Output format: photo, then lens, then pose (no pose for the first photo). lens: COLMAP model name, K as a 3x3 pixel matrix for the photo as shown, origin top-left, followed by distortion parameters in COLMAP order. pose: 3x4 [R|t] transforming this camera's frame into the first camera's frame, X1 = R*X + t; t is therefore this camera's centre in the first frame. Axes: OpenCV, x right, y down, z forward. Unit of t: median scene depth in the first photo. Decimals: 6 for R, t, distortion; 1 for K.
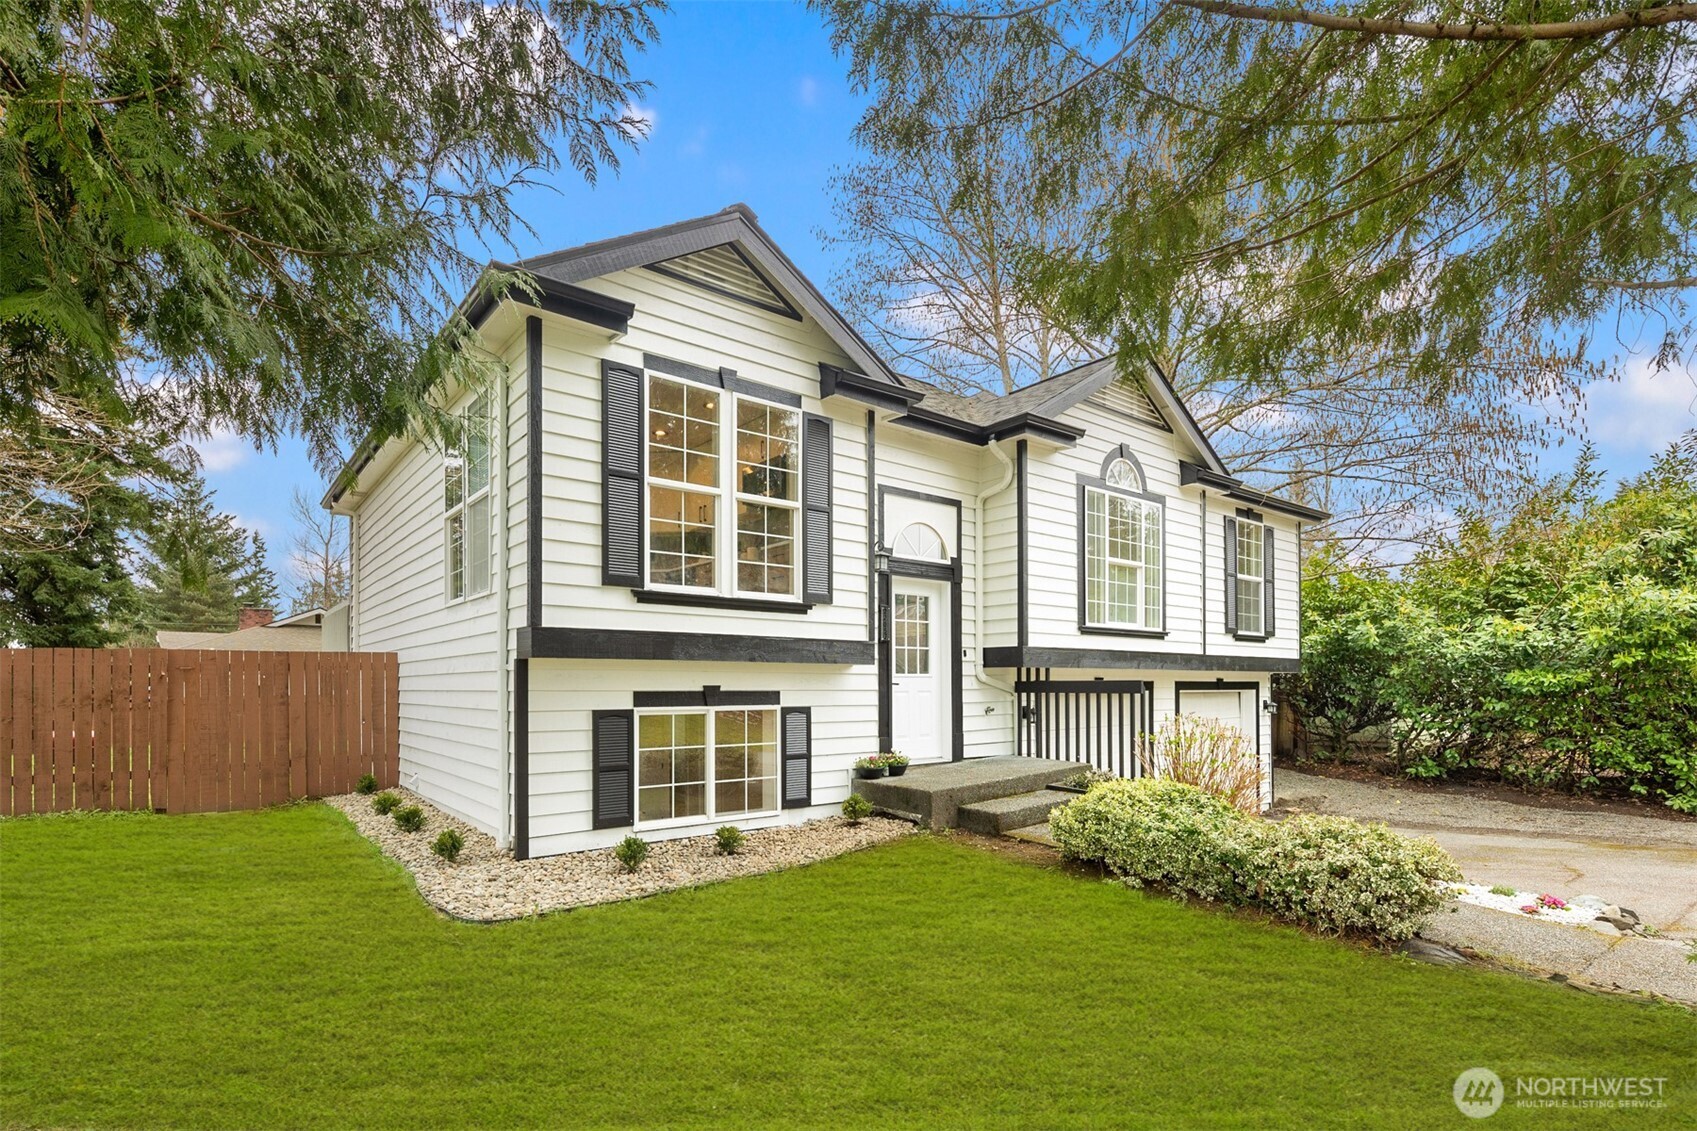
lens RADIAL K [[810.6, 0, 844.0], [0, 810.6, 681.3], [0, 0, 1]] dist [0.001448, -0.000094]
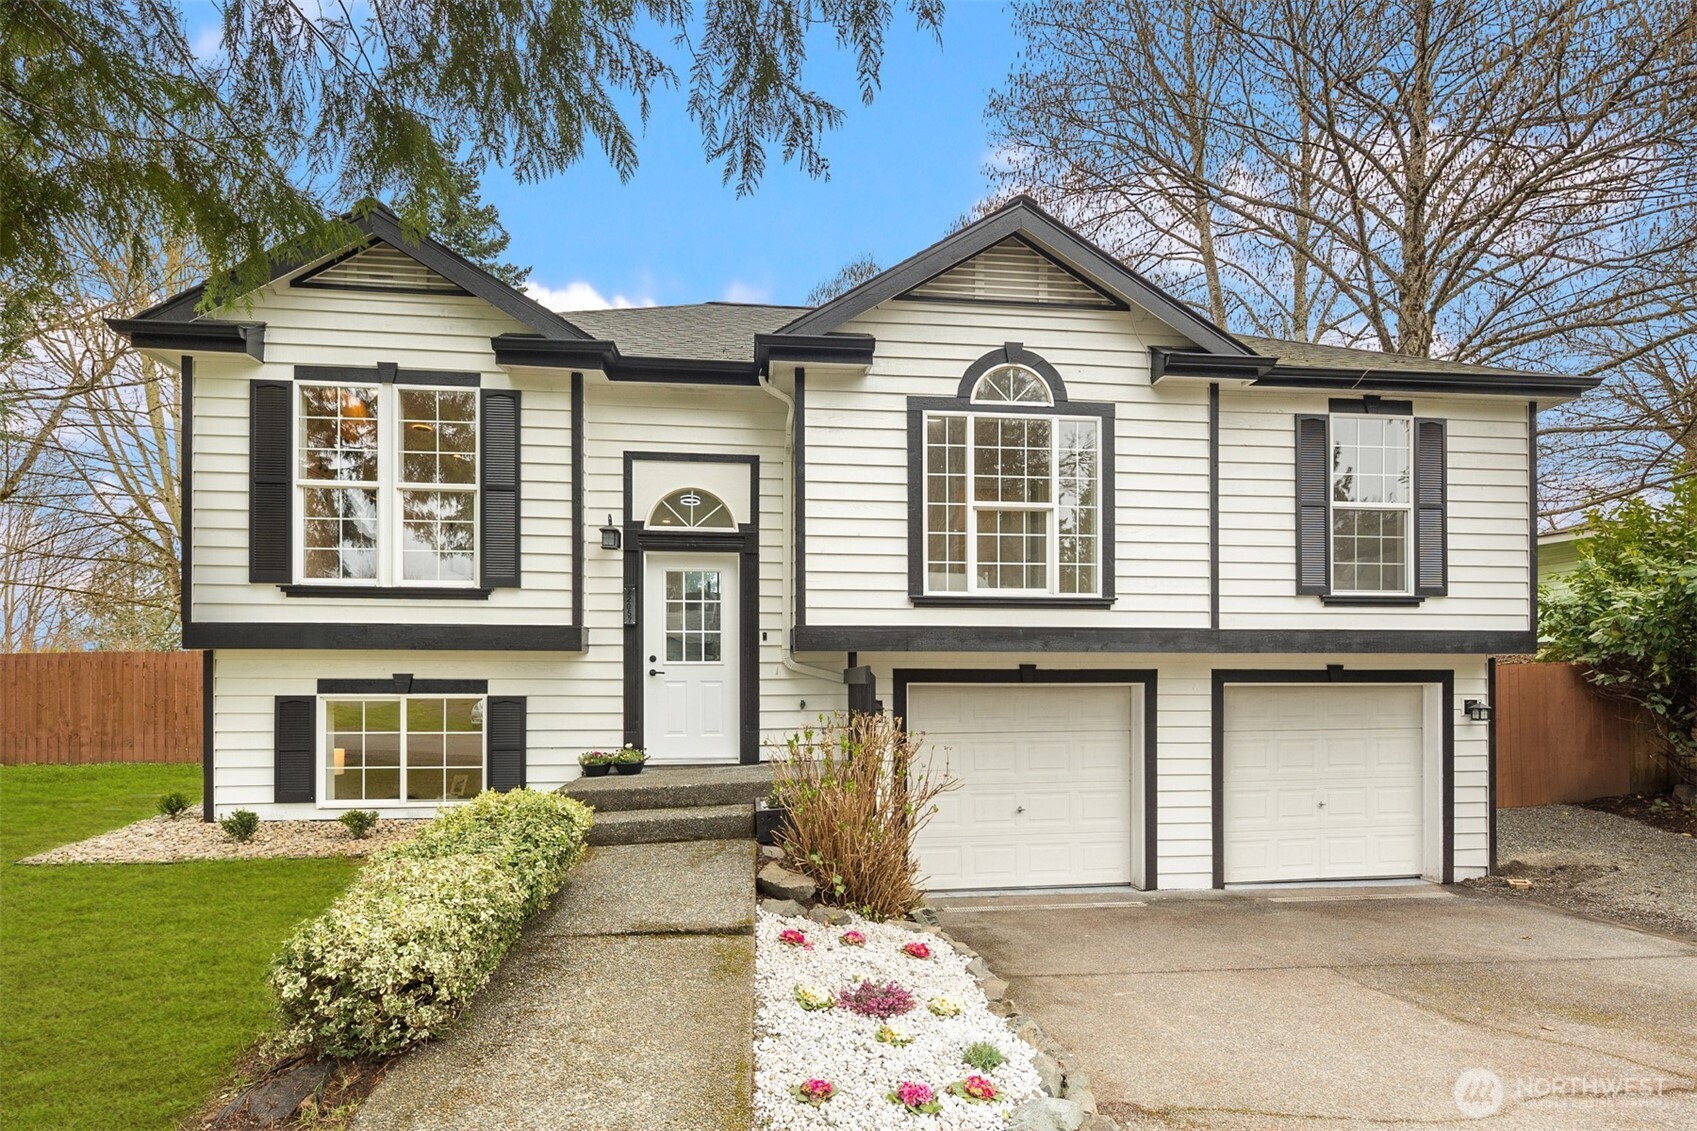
lens RADIAL K [[810.6, 0, 844.0], [0, 810.6, 681.3], [0, 0, 1]] dist [0.001448, -0.000094]
pose [[0.845708, -0.000358, -0.533646, 0.730702], [0.001314, 0.999998, 0.001411, 0.011985], [0.533645, -0.001895, 0.845707, 0.364666]]
